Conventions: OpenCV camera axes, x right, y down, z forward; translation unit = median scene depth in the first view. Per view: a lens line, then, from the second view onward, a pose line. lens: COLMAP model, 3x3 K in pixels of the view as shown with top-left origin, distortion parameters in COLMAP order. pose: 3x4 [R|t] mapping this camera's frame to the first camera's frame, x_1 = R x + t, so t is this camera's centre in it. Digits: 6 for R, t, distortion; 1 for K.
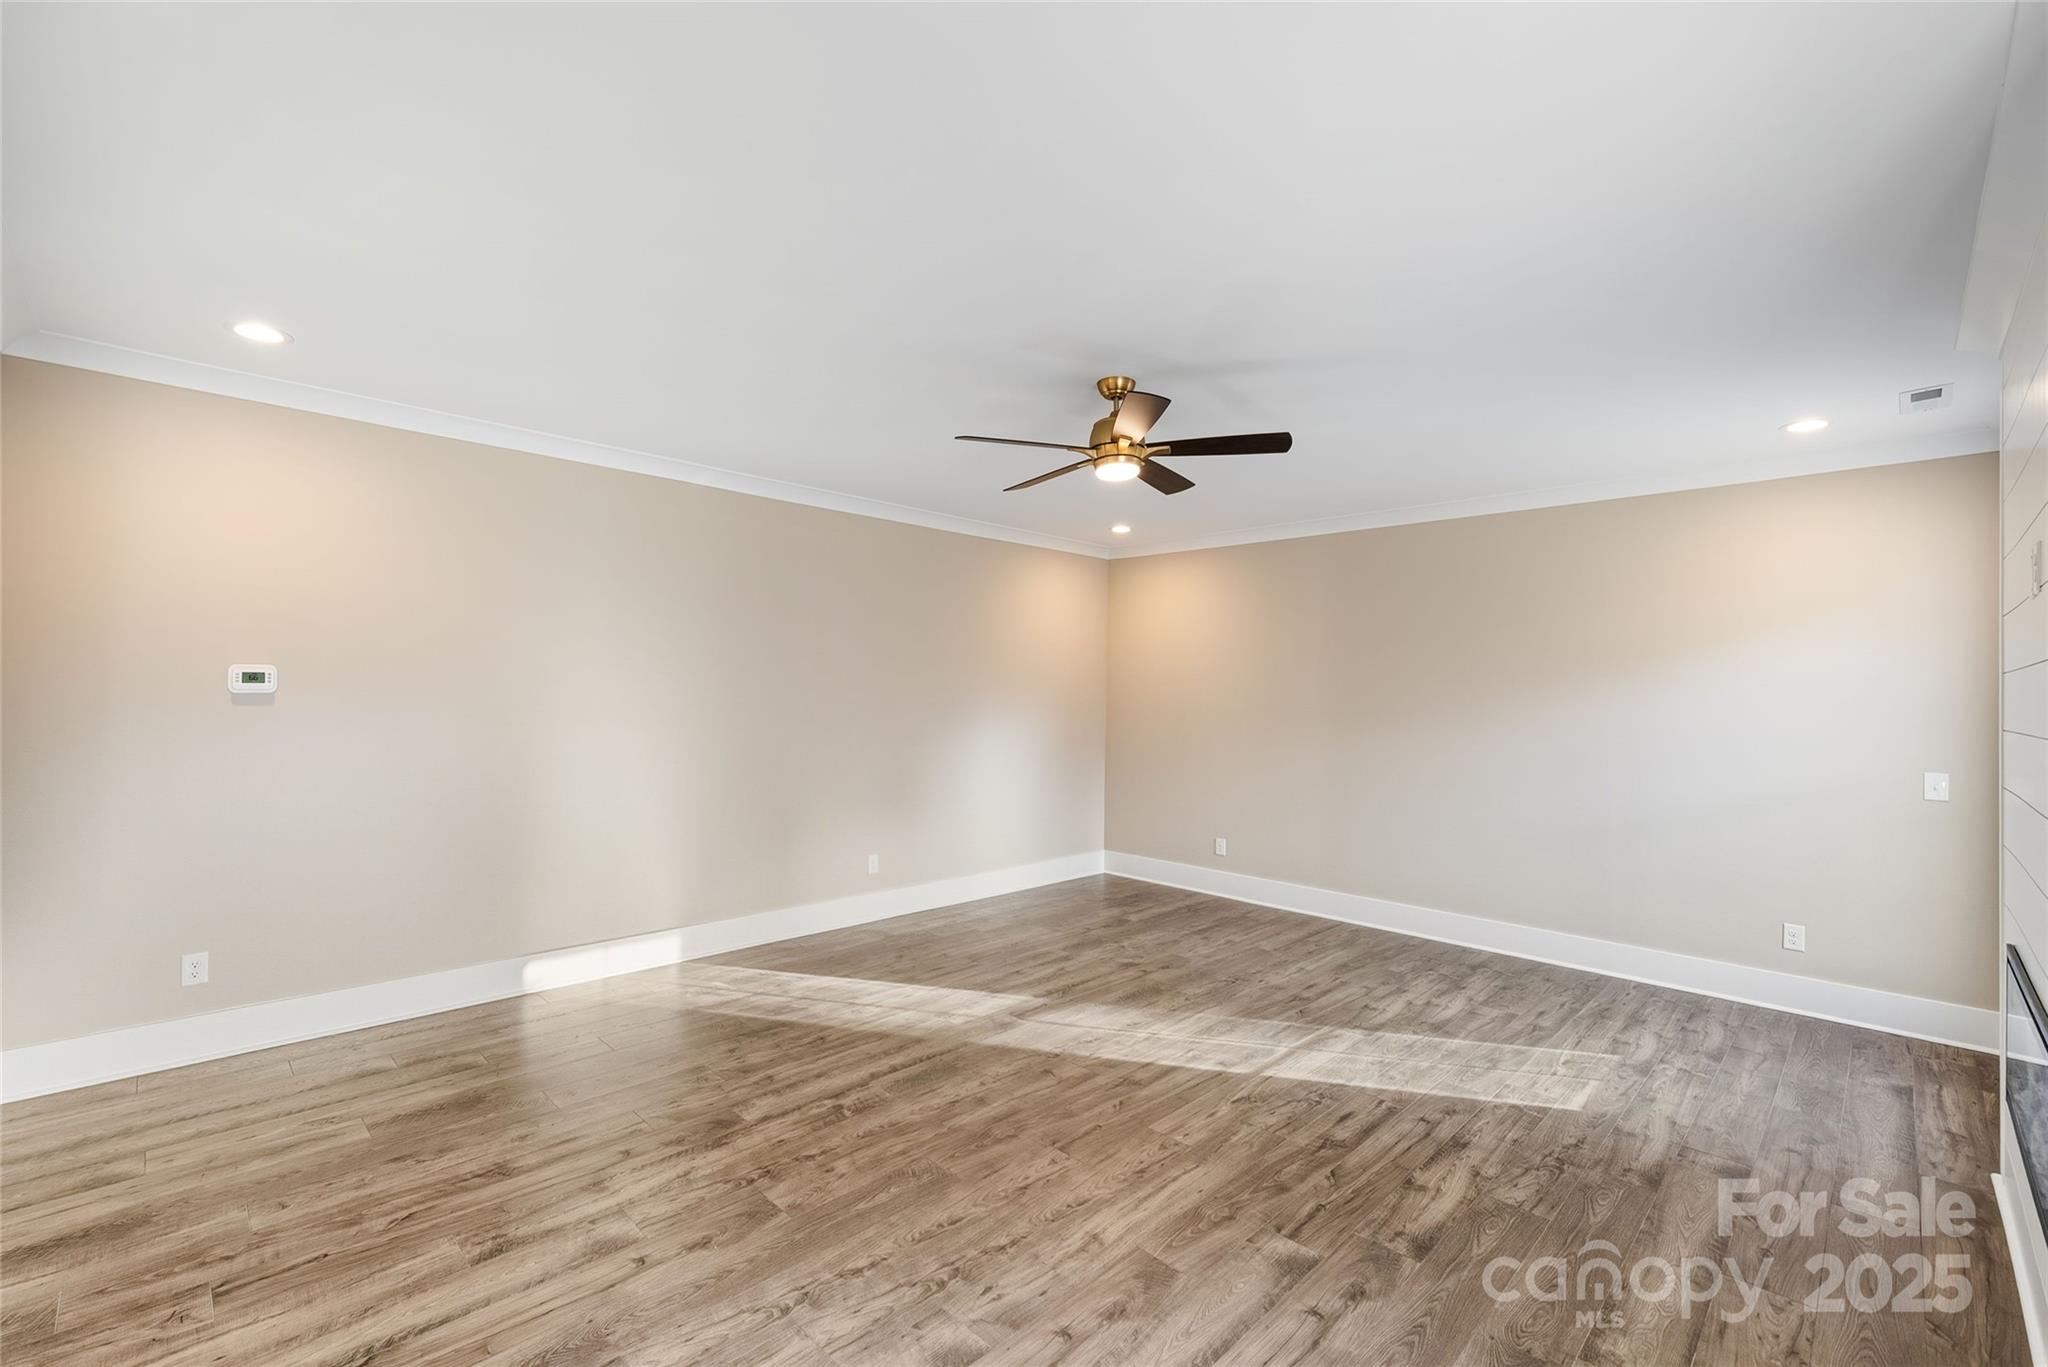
lens RADIAL K [[884.1, 0, 1015.5], [0, 884.1, 698.2], [0, 0, 1]] dist [-0.002106, -0.000362]
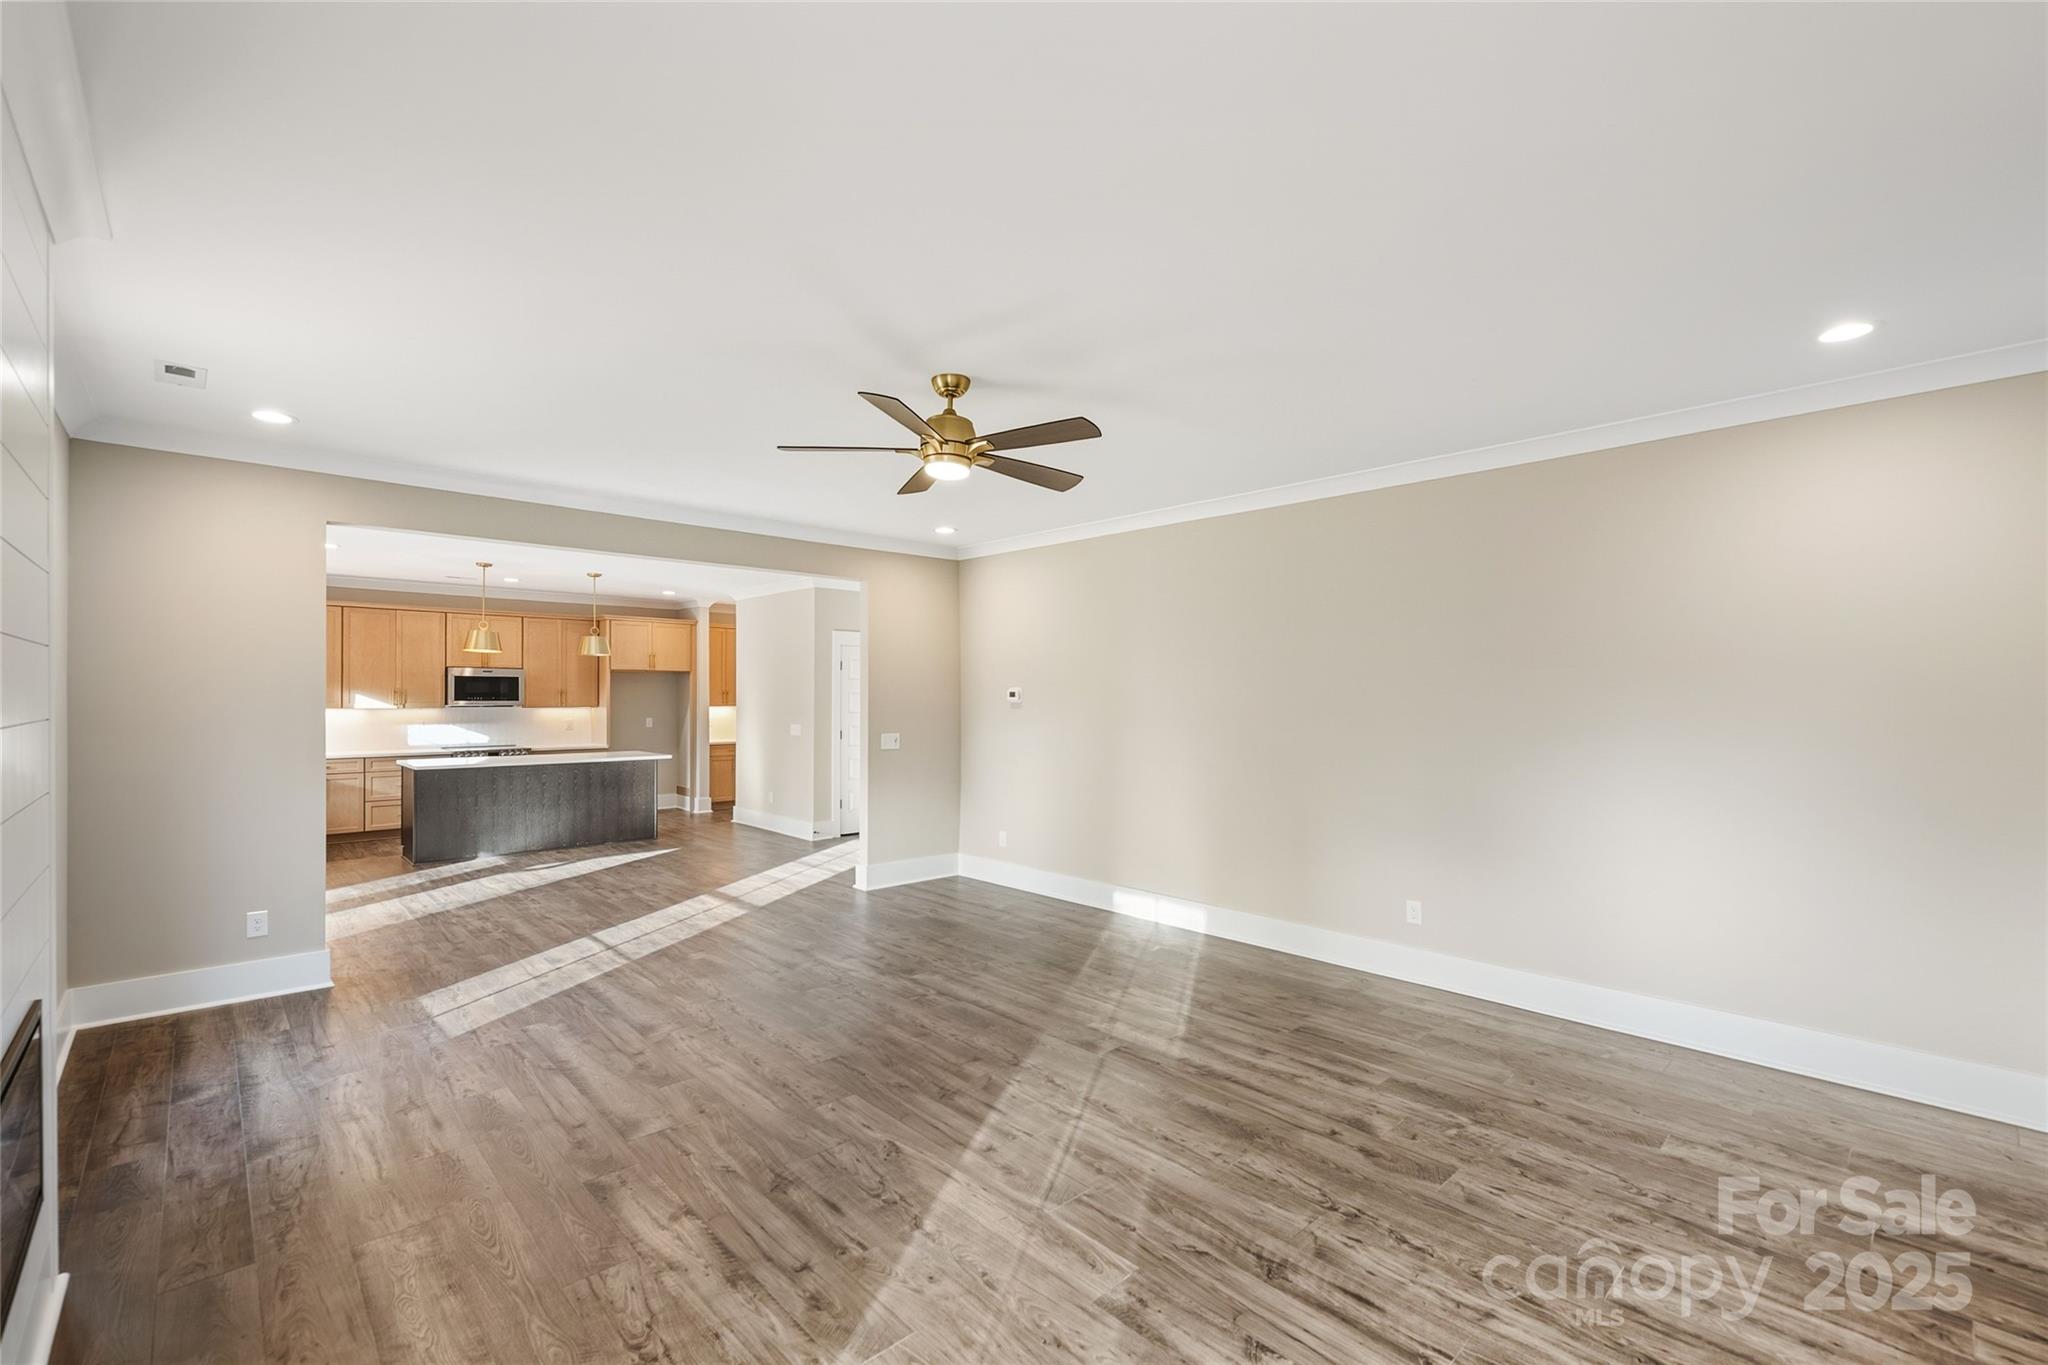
lens RADIAL K [[884.1, 0, 1015.5], [0, 884.1, 697.2], [0, 0, 1]] dist [-0.002106, -0.000362]
pose [[-0.041095, -0.014115, -0.999056, 1.084945], [-0.009640, 0.999859, -0.013730, 0.009709], [0.999109, 0.009067, -0.041226, 1.090031]]
